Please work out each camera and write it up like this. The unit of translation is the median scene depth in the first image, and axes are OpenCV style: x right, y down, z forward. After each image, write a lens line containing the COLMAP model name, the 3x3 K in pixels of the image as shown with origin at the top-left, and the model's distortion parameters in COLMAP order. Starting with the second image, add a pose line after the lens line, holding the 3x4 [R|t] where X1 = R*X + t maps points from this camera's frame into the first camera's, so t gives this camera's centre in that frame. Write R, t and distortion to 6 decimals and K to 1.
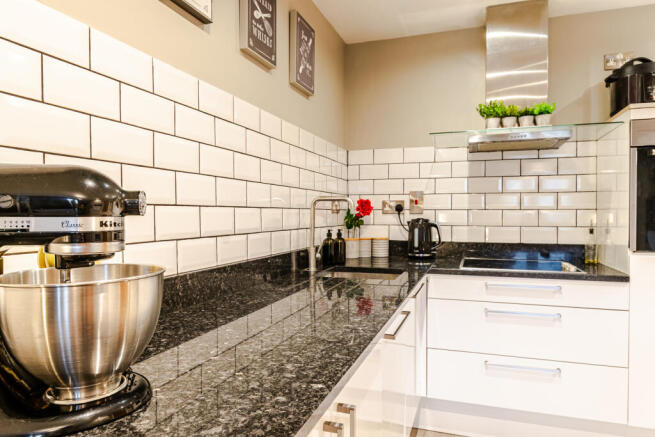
lens RADIAL K [[423.5, 0, 327.2], [0, 423.5, 218.6], [0, 0, 1]] dist [-0.019154, 0.002494]
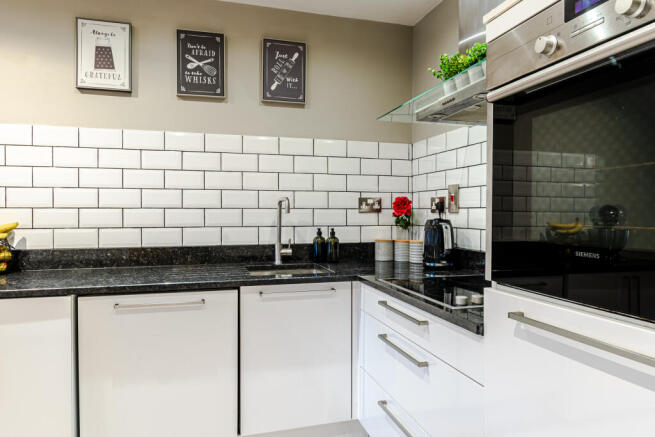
lens RADIAL K [[423.5, 0, 329.0], [0, 423.5, 218.3], [0, 0, 1]] dist [-0.019154, 0.002494]
pose [[0.580970, 0.011592, -0.813842, 0.903034], [-0.010513, 0.999922, 0.006738, -0.005883], [0.813857, 0.004642, 0.581047, 0.432843]]
